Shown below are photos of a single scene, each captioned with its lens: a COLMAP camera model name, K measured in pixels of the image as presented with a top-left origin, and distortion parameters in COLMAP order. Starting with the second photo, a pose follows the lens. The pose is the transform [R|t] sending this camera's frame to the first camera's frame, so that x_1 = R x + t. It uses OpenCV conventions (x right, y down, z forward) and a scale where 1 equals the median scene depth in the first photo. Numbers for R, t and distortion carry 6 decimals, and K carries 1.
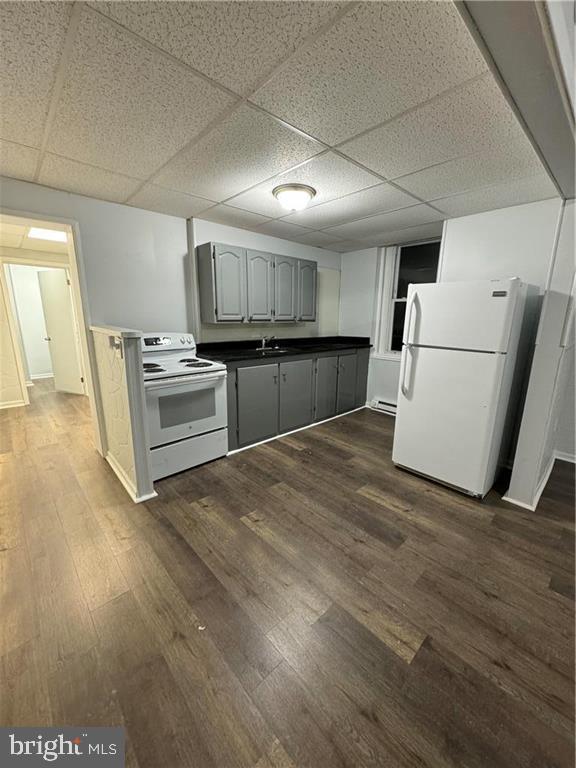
lens RADIAL K [[304.8, 0, 288.0], [0, 304.8, 384.0], [0, 0, 1]] dist [-0.002138, -0.000029]
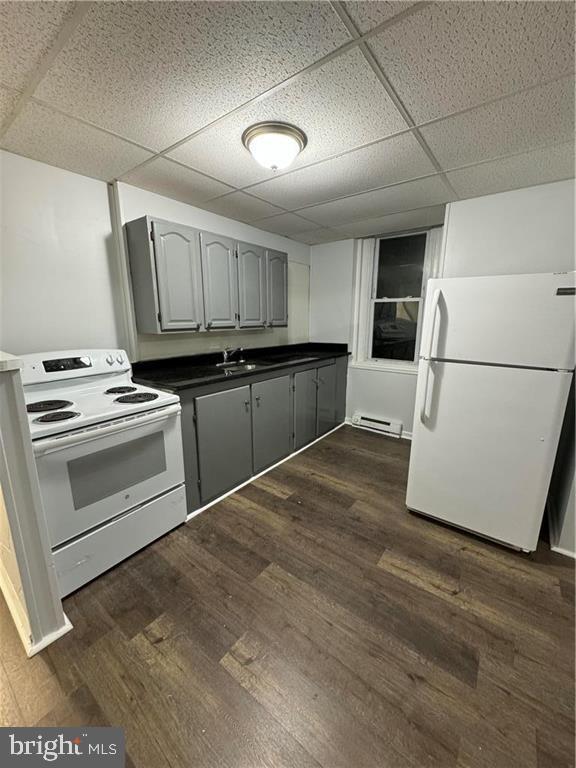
lens RADIAL K [[304.8, 0, 288.0], [0, 304.8, 384.0], [0, 0, 1]] dist [-0.002138, -0.000029]
pose [[0.984994, -0.047494, 0.165923, -0.070607], [0.047944, 0.998849, 0.001293, -0.073475], [-0.165793, 0.006681, 0.986138, 0.270480]]
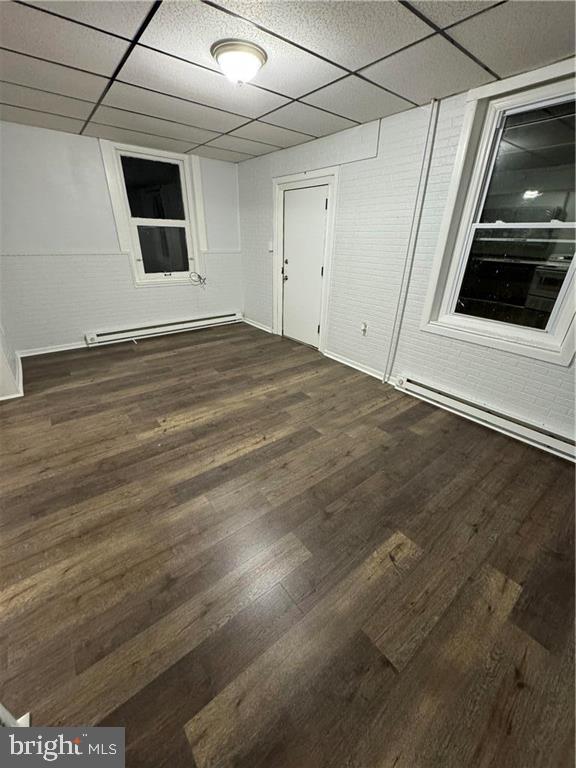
lens RADIAL K [[304.8, 0, 288.0], [0, 304.8, 384.0], [0, 0, 1]] dist [-0.002138, -0.000029]
pose [[0.085493, -0.443825, 0.892026, -0.183059], [0.198578, 0.884932, 0.421263, 0.037177], [-0.976349, 0.141122, 0.163789, -0.254856]]
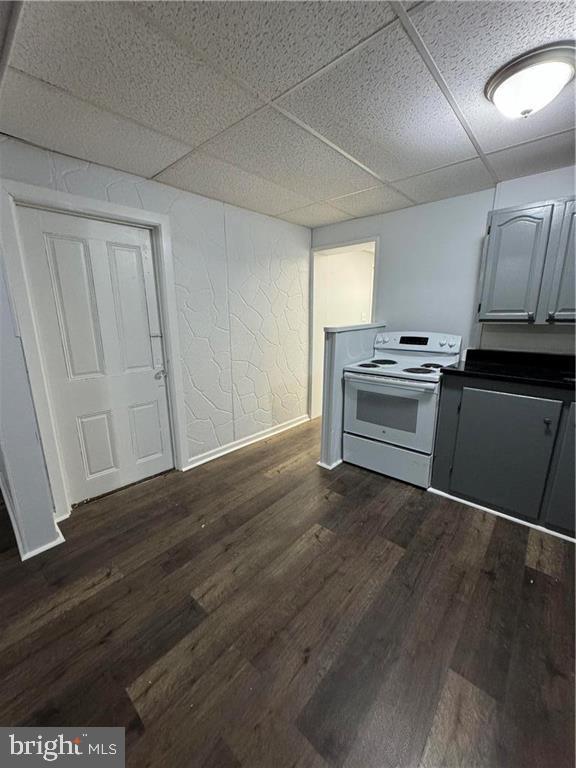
lens RADIAL K [[304.8, 0, 288.0], [0, 304.8, 384.0], [0, 0, 1]] dist [-0.002138, -0.000029]
pose [[0.093097, 0.215114, -0.972142, 0.483713], [-0.216189, 0.957455, 0.191161, -0.104167], [0.971903, 0.192370, 0.135641, 0.498613]]
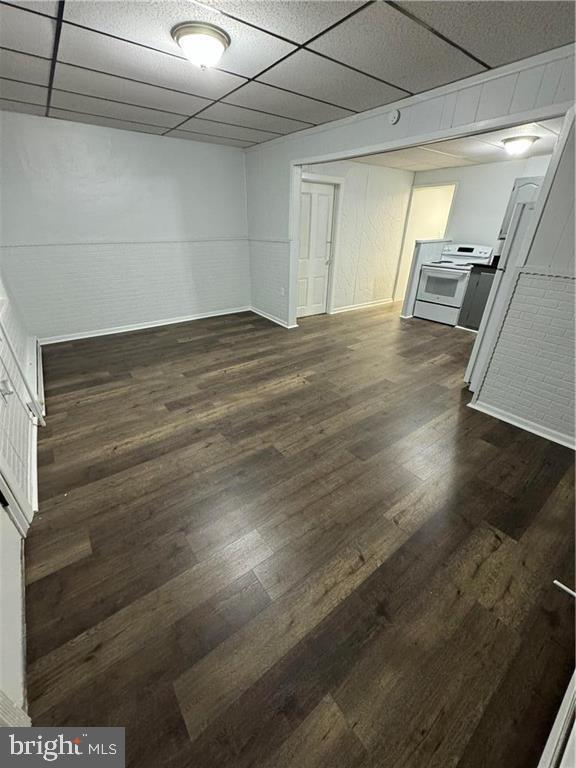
lens RADIAL K [[304.8, 0, 288.0], [0, 304.8, 384.0], [0, 0, 1]] dist [-0.002138, -0.000029]
pose [[-0.106576, 0.451861, -0.885699, 1.514435], [-0.236740, 0.853624, 0.463983, -0.051267], [0.965710, 0.259130, 0.015998, 0.190373]]
